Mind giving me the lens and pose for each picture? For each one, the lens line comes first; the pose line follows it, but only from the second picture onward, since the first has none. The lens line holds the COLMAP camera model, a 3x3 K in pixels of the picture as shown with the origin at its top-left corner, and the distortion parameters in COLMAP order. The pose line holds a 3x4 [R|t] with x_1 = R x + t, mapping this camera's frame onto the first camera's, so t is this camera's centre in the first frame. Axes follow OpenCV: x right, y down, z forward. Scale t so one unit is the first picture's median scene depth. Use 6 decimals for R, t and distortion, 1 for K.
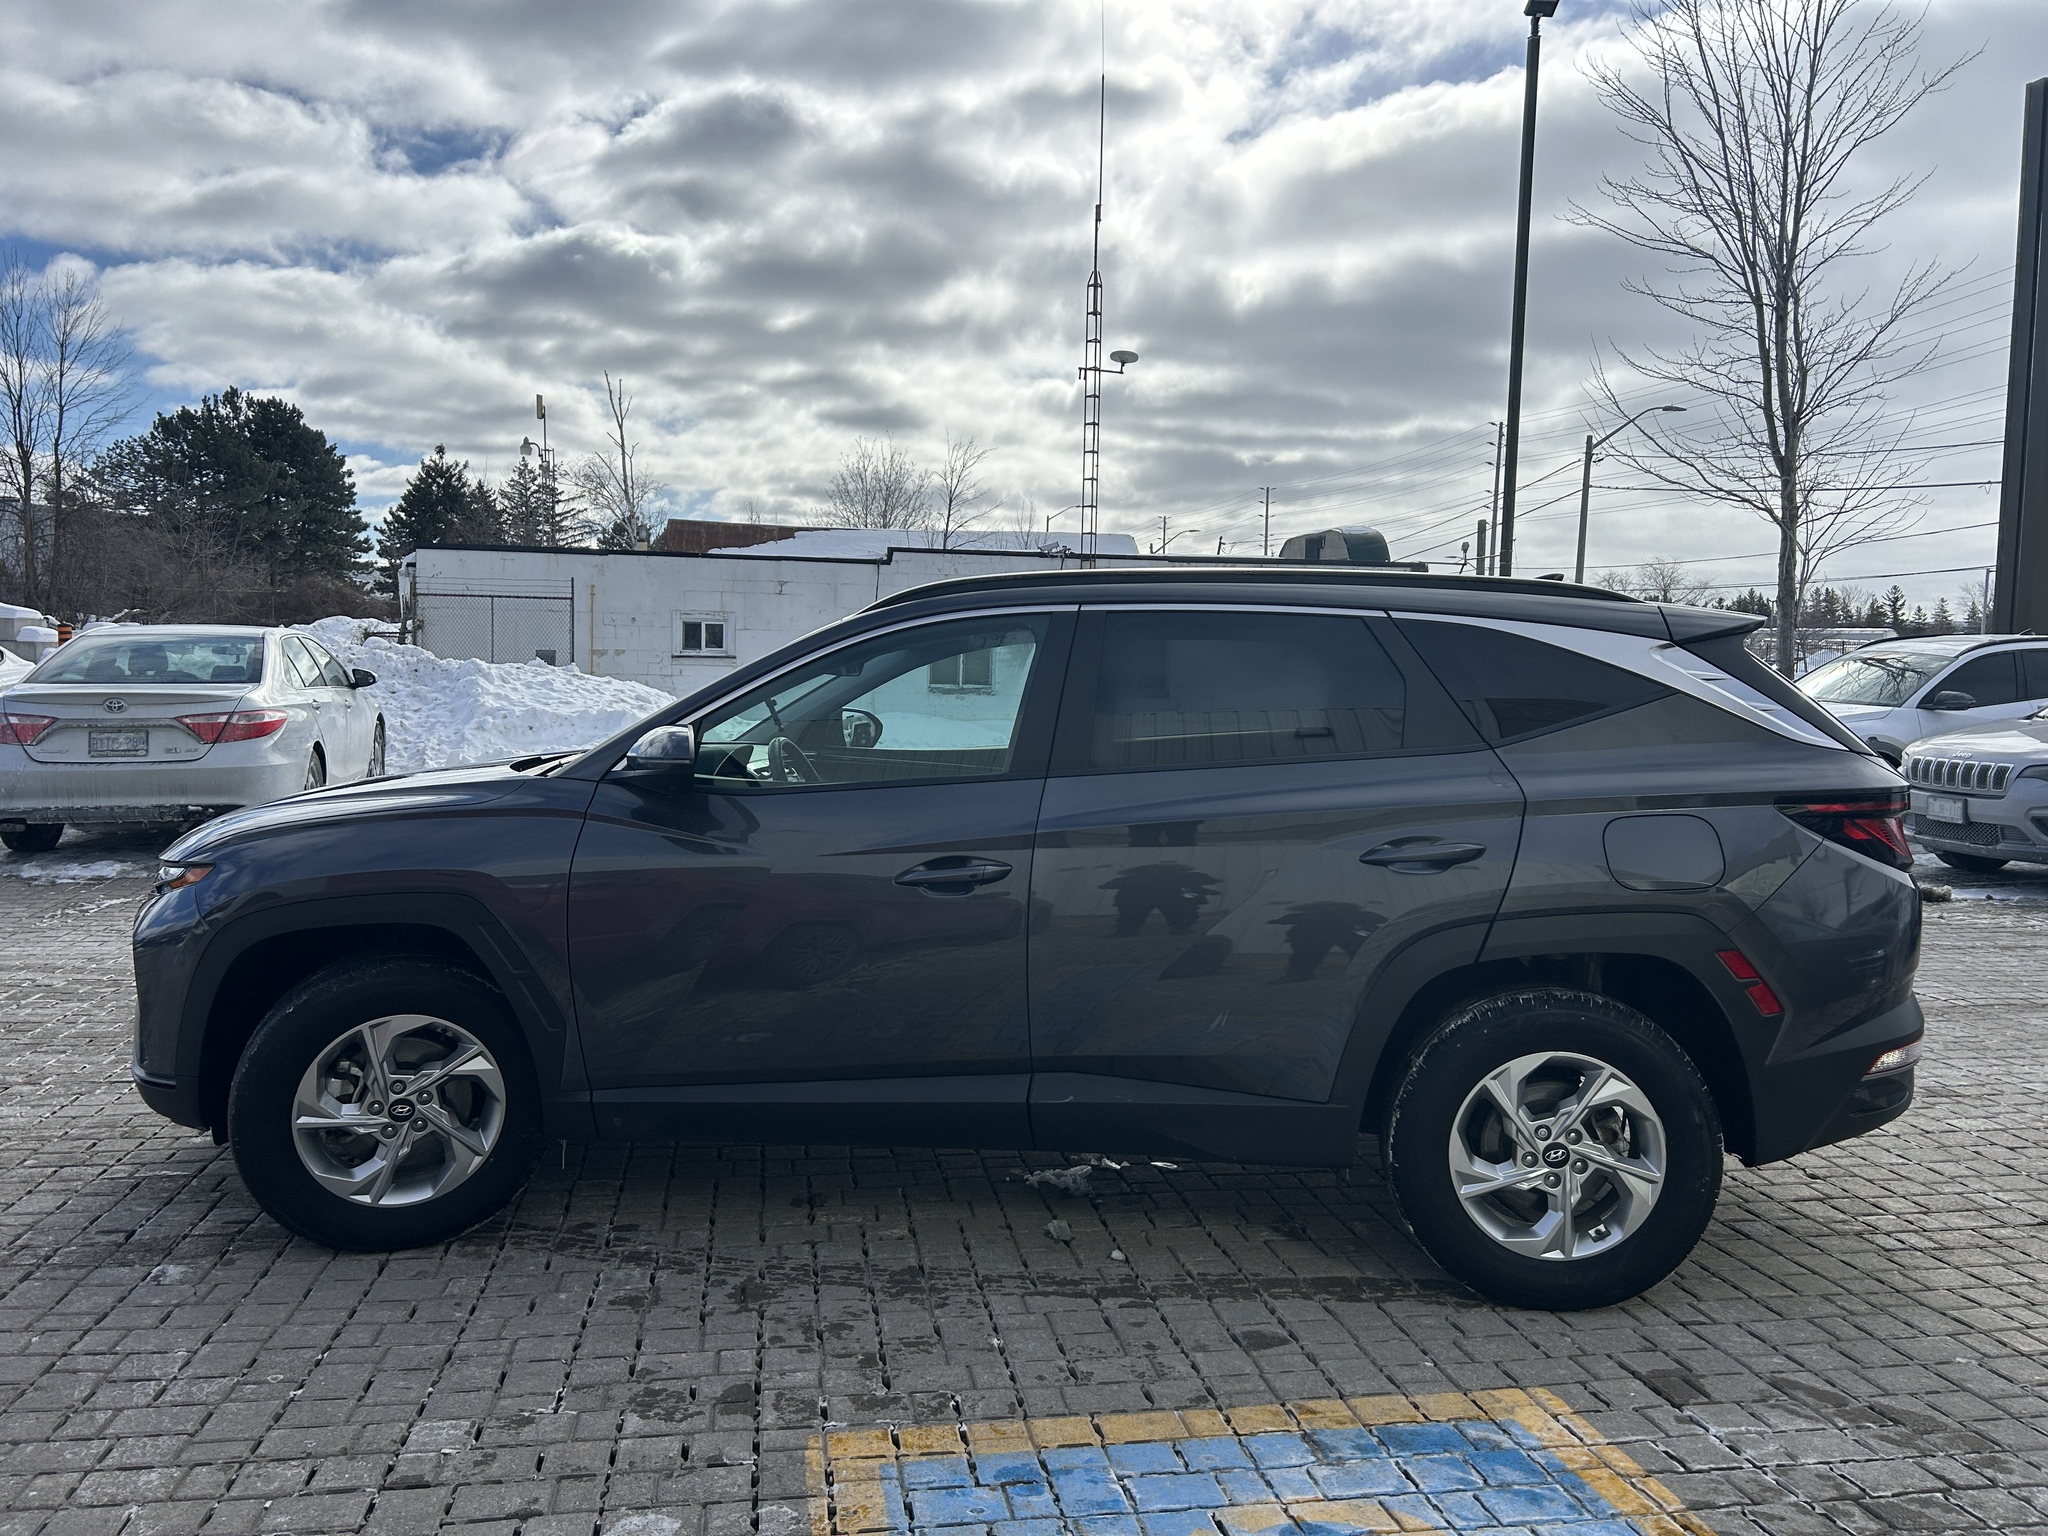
lens RADIAL K [[1539.3, 0, 1029.5], [0, 1539.3, 747.0], [0, 0, 1]] dist [0.045984, -0.042571]
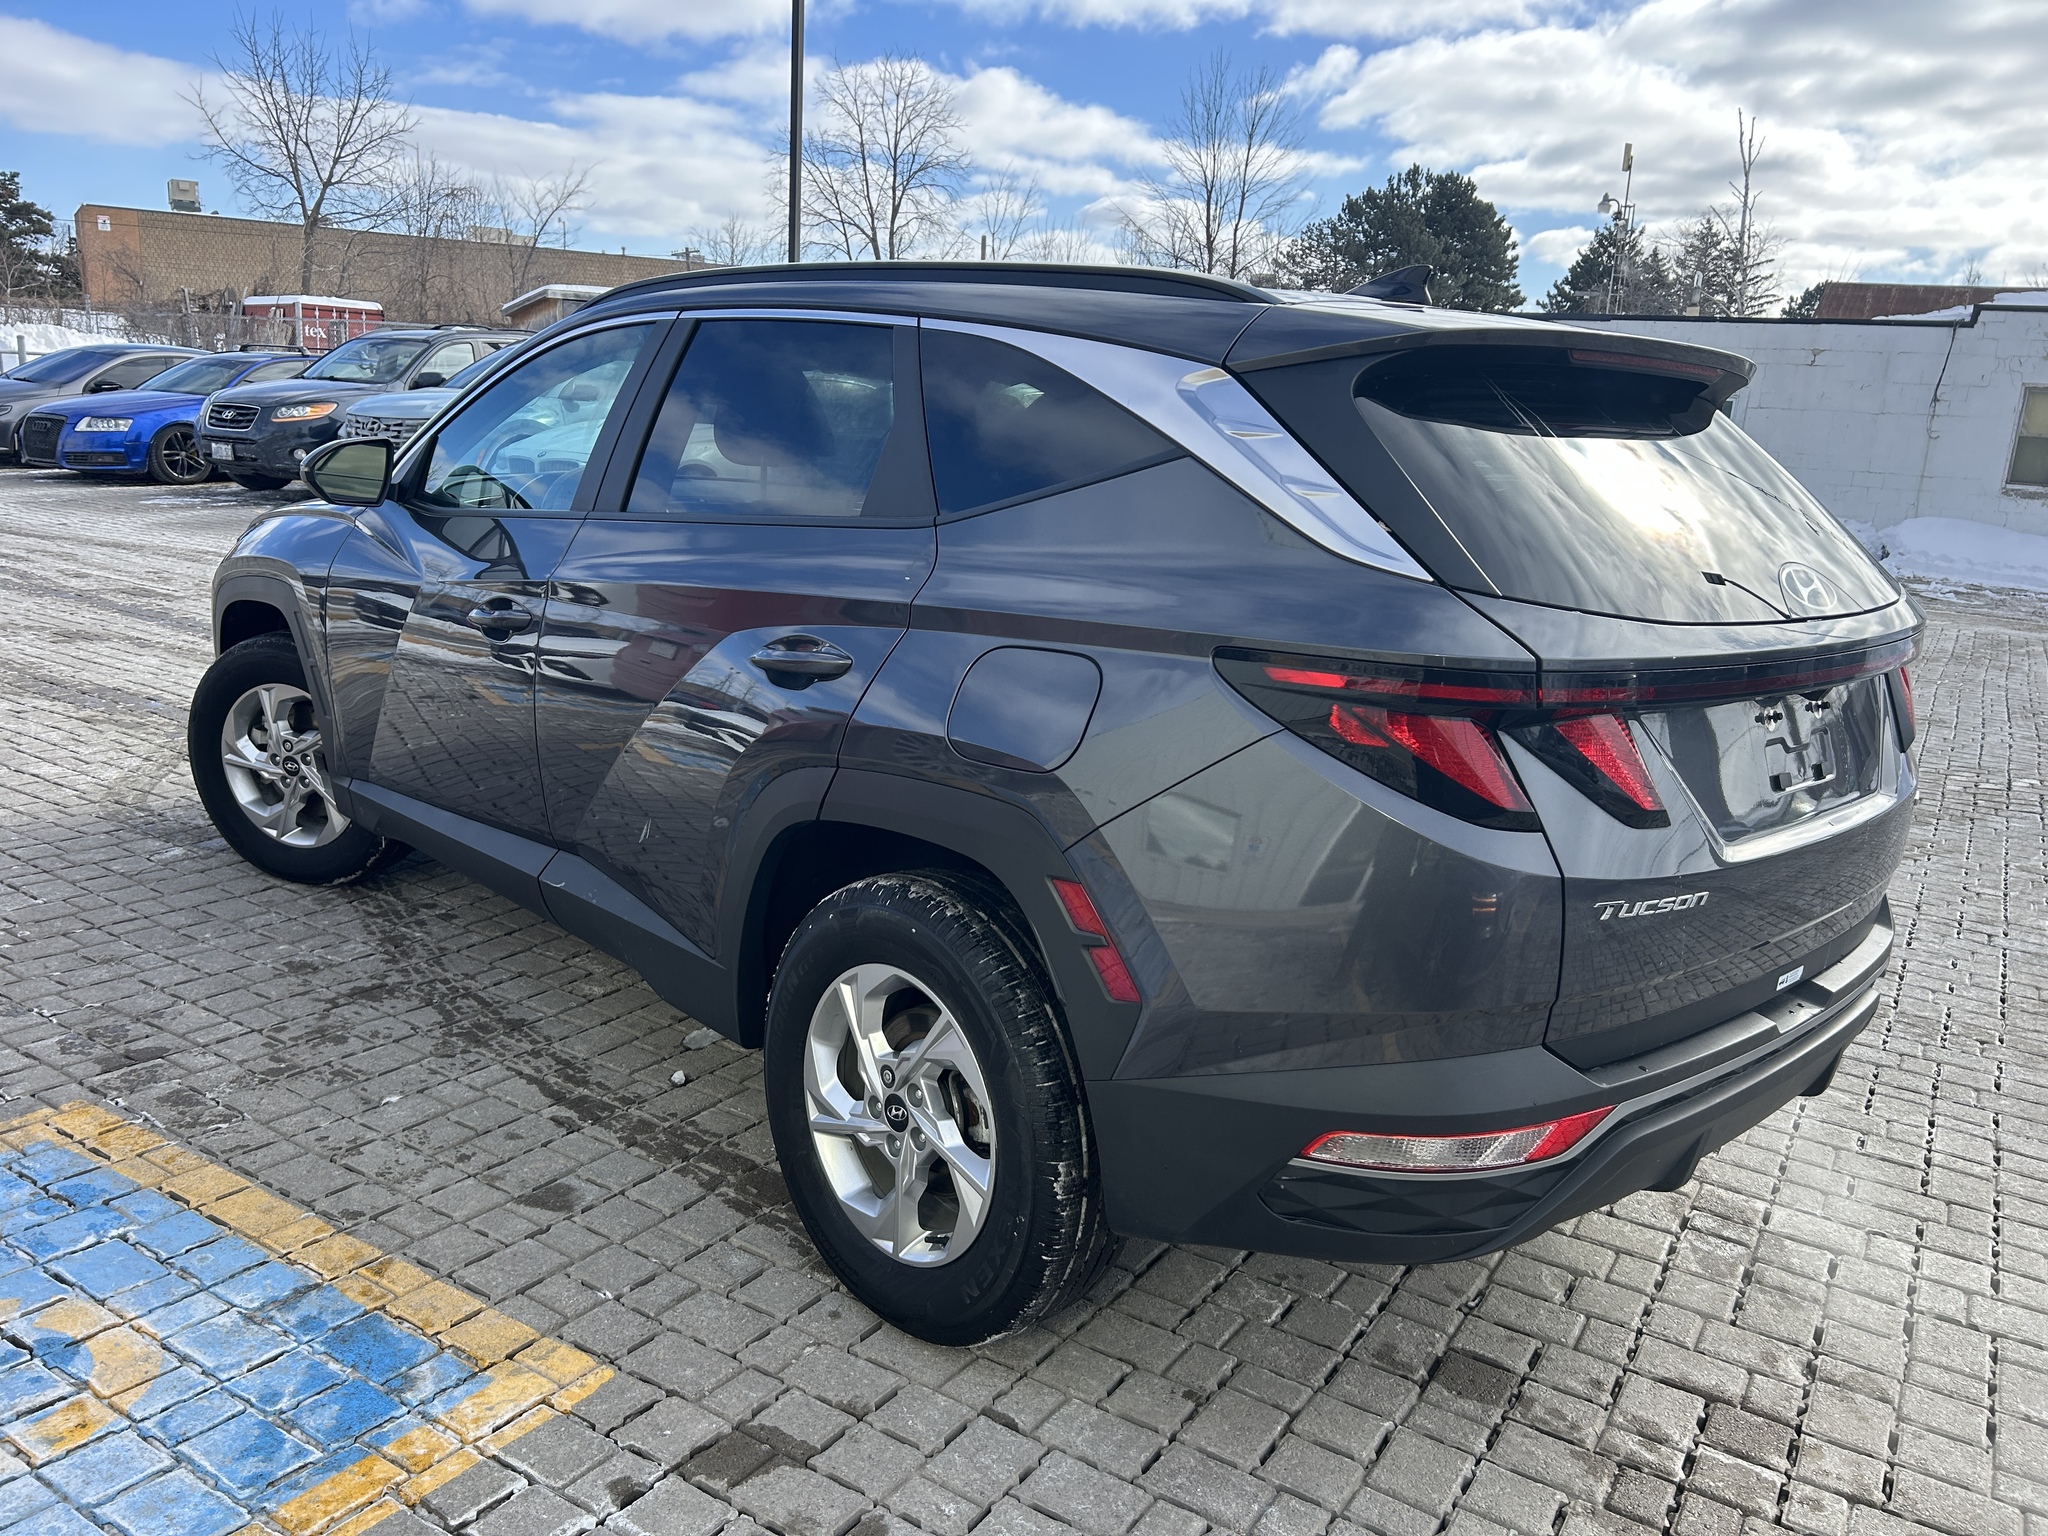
lens RADIAL K [[1539.3, 0, 1002.2], [0, 1539.3, 783.6], [0, 0, 1]] dist [0.045984, -0.042571]
pose [[0.736409, 0.184471, -0.650901, 0.063133], [-0.078814, 0.978949, 0.188275, -0.001121], [0.671930, -0.087347, 0.735446, 0.042724]]
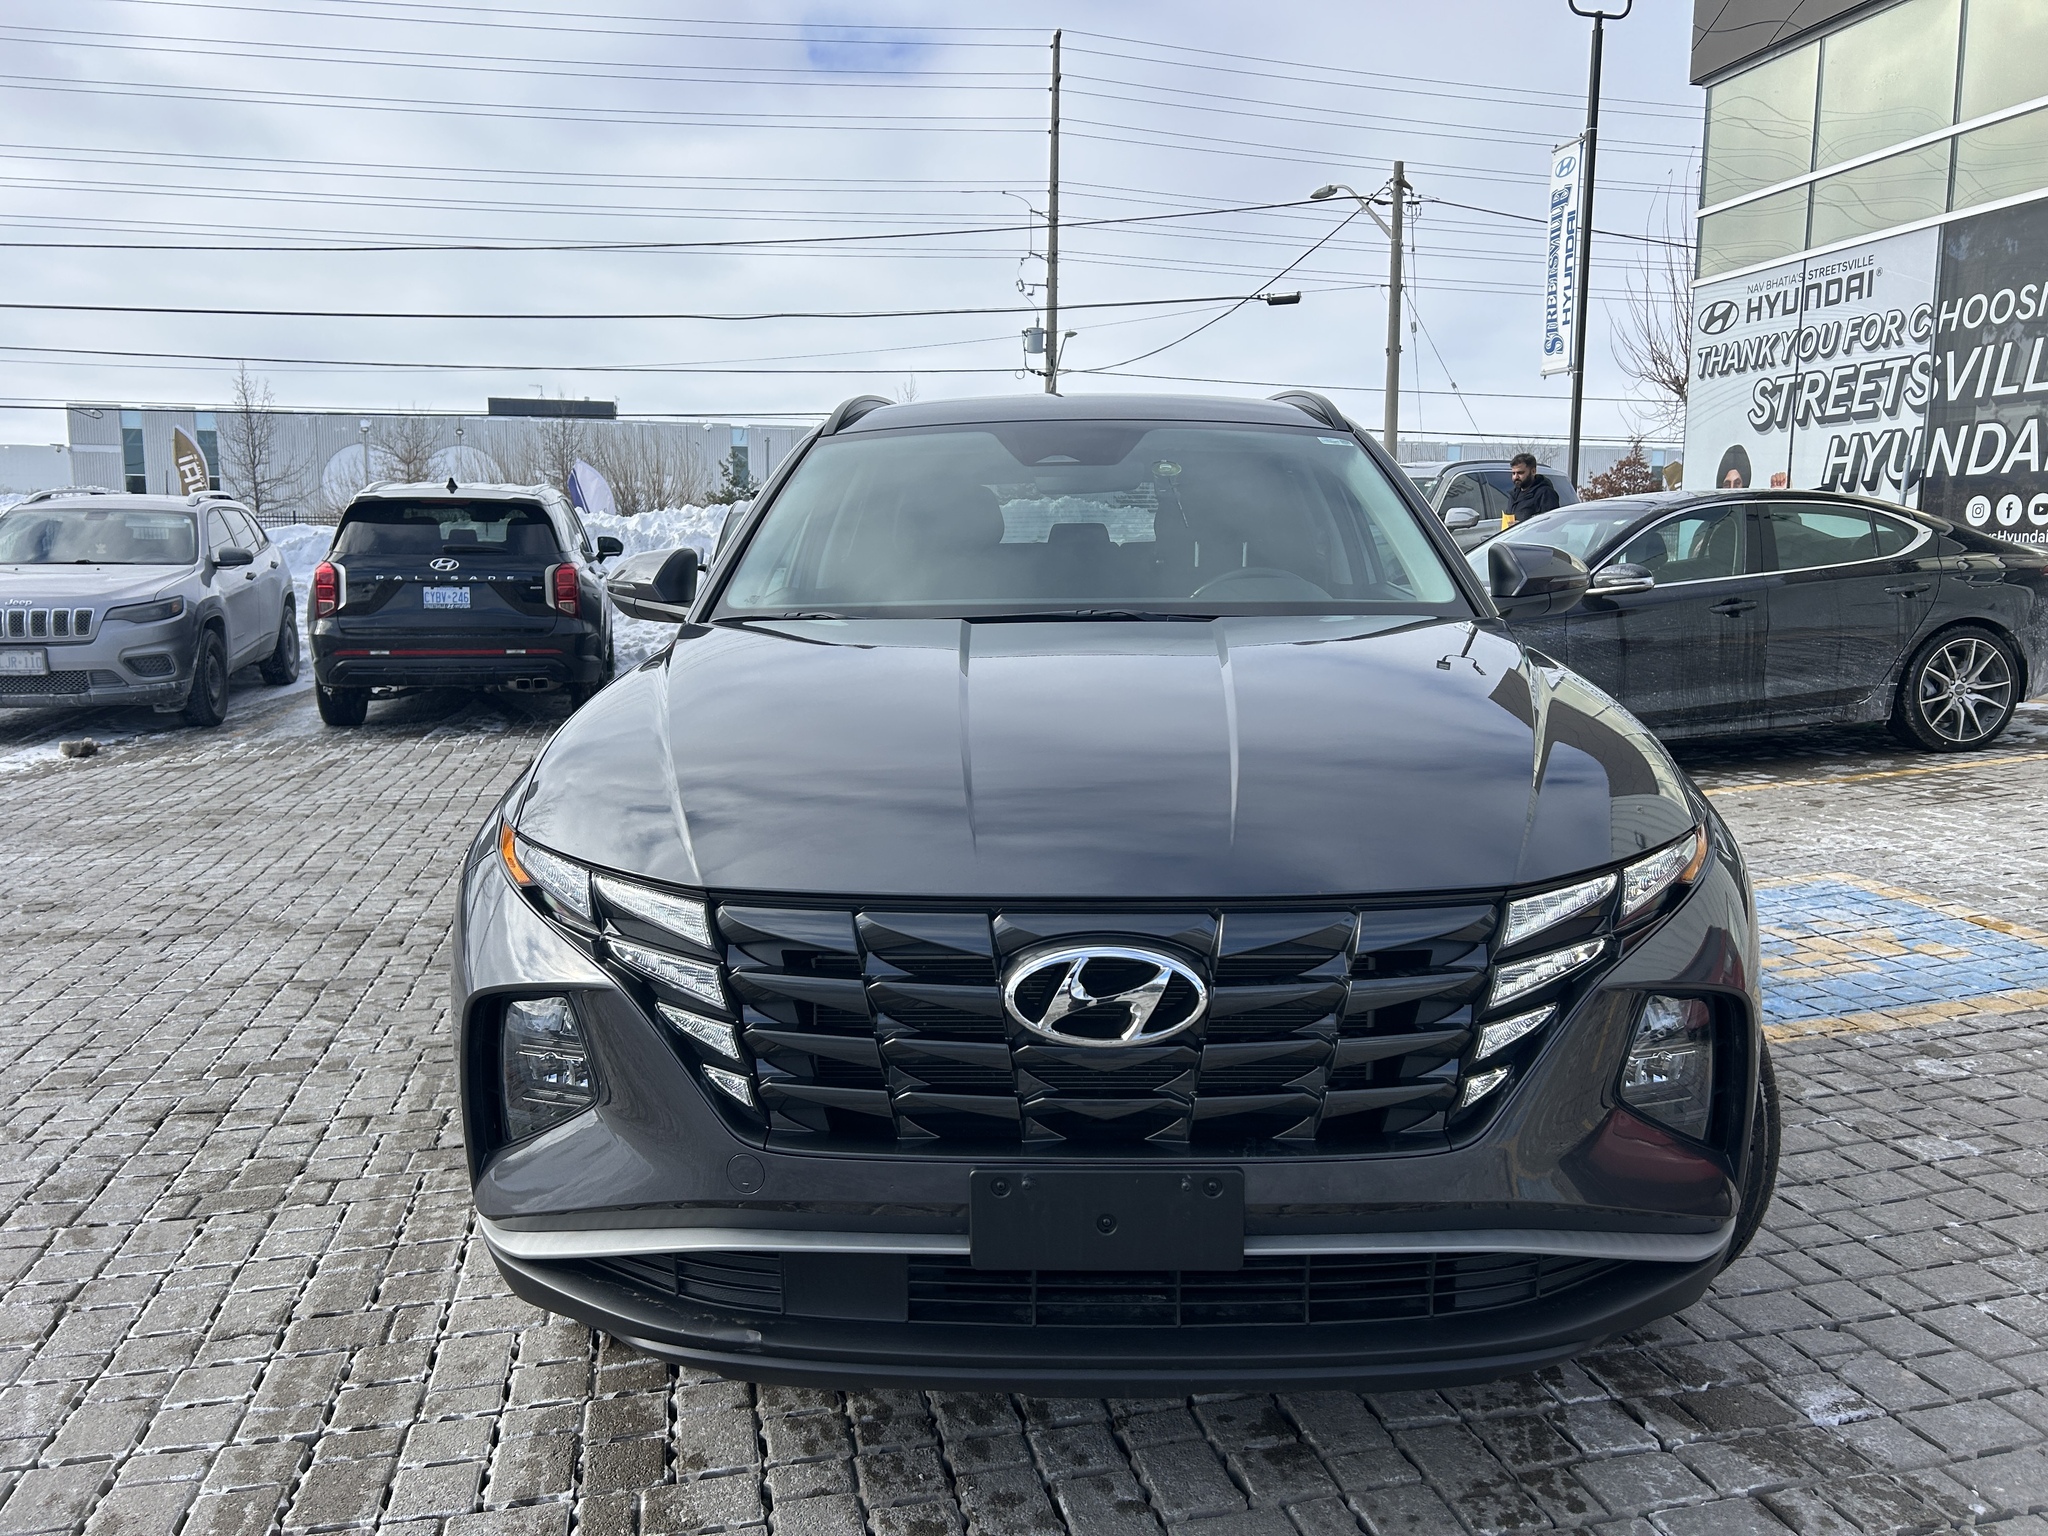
lens RADIAL K [[1539.3, 0, 1011.2], [0, 1539.3, 752.2], [0, 0, 1]] dist [0.045984, -0.042571]
pose [[-0.065068, -0.148767, 0.986729, -0.091979], [0.055036, 0.986785, 0.152404, -0.003927], [-0.996362, 0.064223, -0.056020, 0.115833]]
